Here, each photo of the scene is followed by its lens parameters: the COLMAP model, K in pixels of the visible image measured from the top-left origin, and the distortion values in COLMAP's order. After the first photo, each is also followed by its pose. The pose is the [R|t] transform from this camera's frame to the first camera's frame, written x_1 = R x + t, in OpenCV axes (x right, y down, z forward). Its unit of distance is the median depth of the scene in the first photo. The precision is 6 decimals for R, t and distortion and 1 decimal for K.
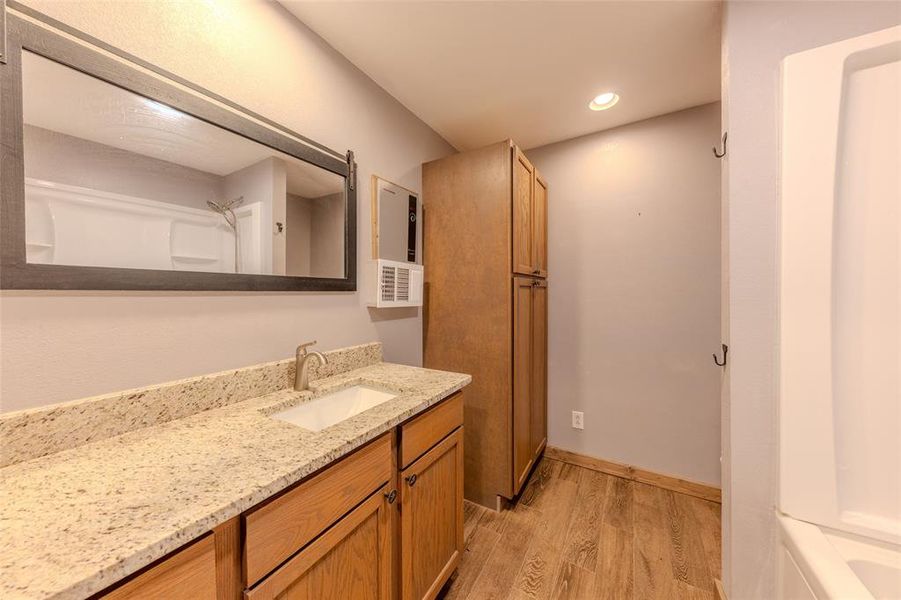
lens RADIAL K [[318.0, 0, 450.3], [0, 318.0, 297.2], [0, 0, 1]] dist [0.000786, -0.000088]
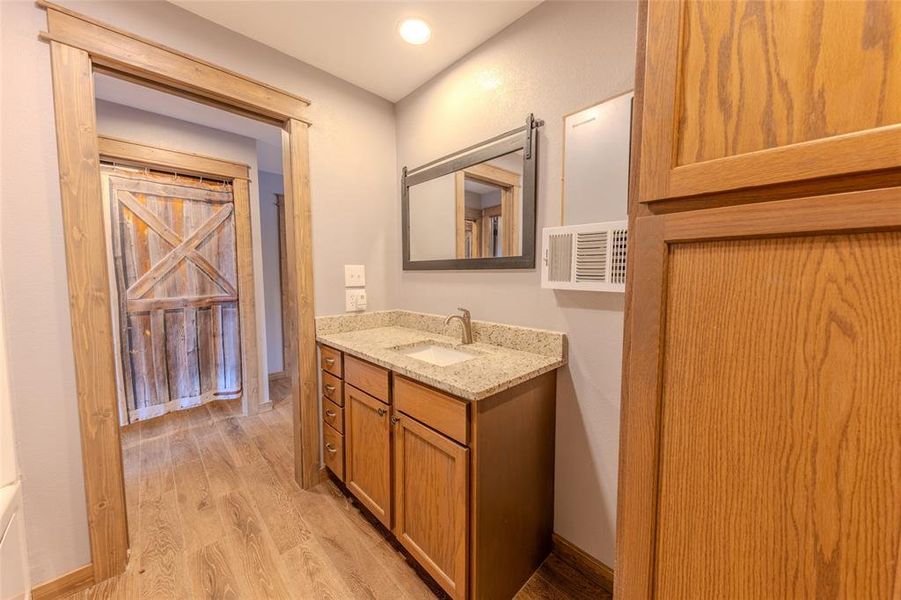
lens RADIAL K [[318.0, 0, 450.3], [0, 318.0, 297.2], [0, 0, 1]] dist [0.000786, -0.000088]
pose [[-0.287970, 0.072429, -0.954897, 0.768110], [-0.012791, 0.996756, 0.079462, -0.008362], [0.957554, 0.035097, -0.286109, 1.223846]]
